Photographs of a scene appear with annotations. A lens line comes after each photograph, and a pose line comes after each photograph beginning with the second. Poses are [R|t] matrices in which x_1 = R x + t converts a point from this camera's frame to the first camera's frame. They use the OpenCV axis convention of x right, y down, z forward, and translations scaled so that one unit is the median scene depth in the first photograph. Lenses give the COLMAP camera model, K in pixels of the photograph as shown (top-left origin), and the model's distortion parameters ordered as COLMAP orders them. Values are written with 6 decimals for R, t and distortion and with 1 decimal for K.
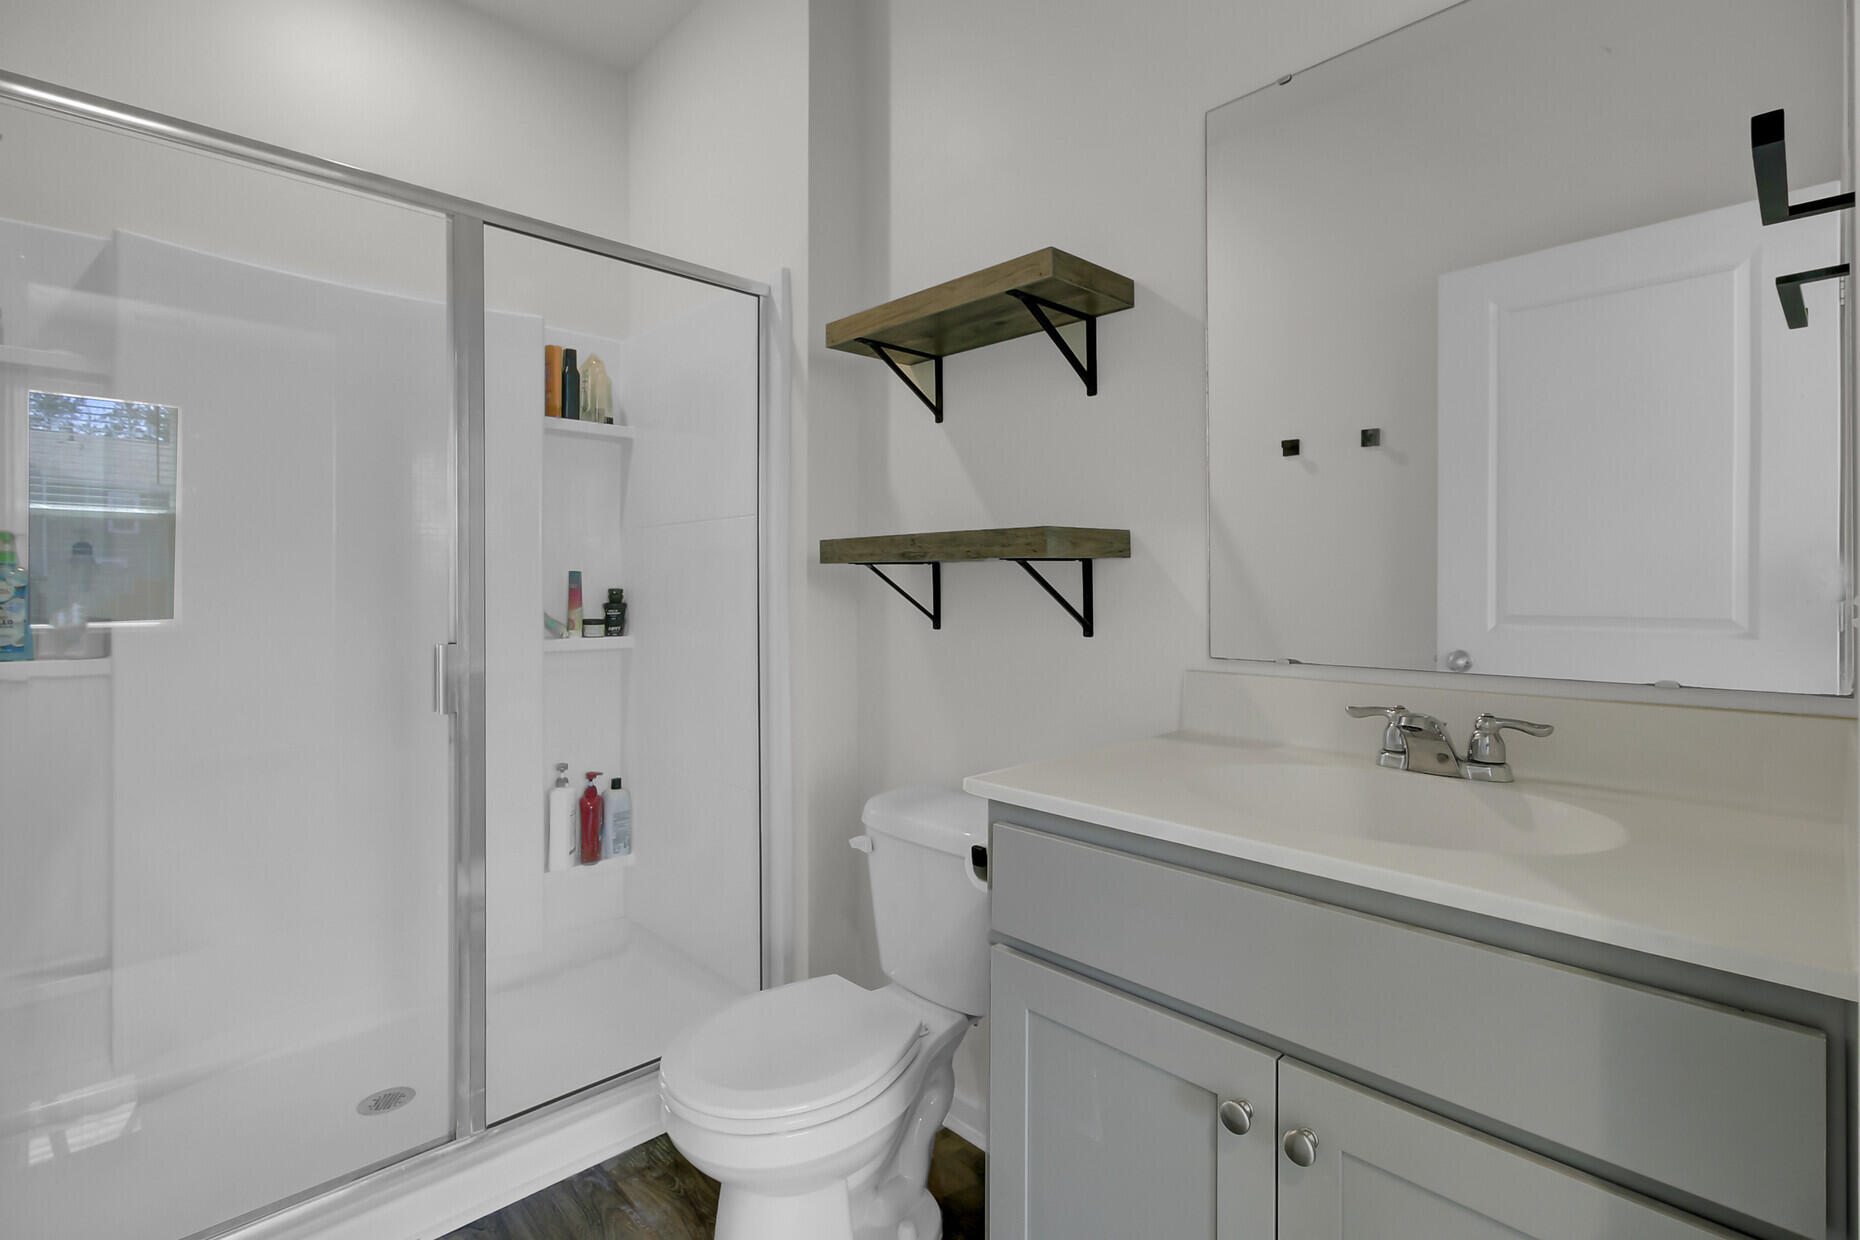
lens RADIAL K [[891.2, 0, 933.8], [0, 891.2, 605.5], [0, 0, 1]] dist [-0.000273, 0.000466]
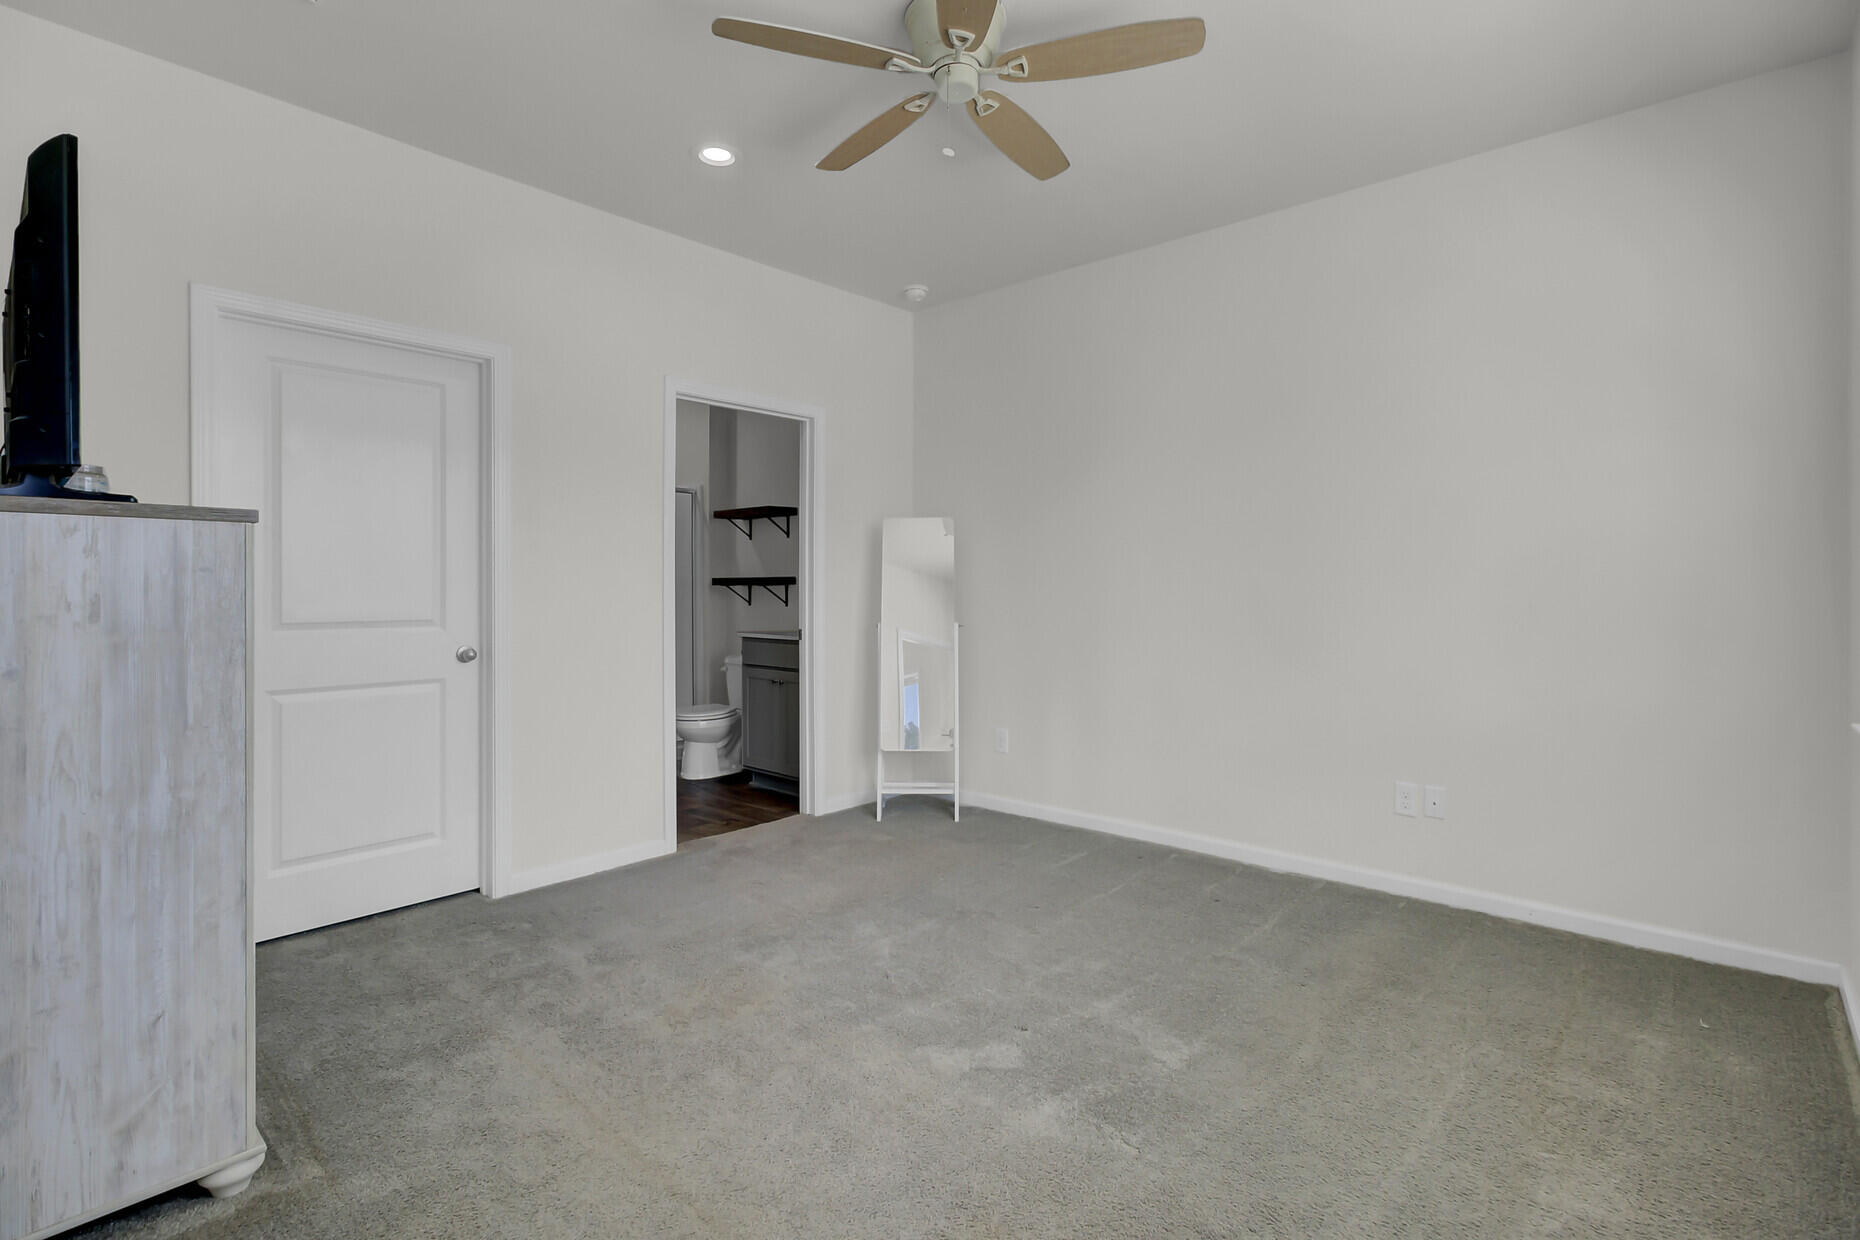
lens RADIAL K [[891.2, 0, 931.0], [0, 891.2, 604.4], [0, 0, 1]] dist [-0.000273, 0.000466]
pose [[0.996109, 0.003411, 0.088064, 0.368948], [-0.003897, 0.999978, 0.005347, 0.001142], [-0.088044, -0.005669, 0.996100, -2.234109]]
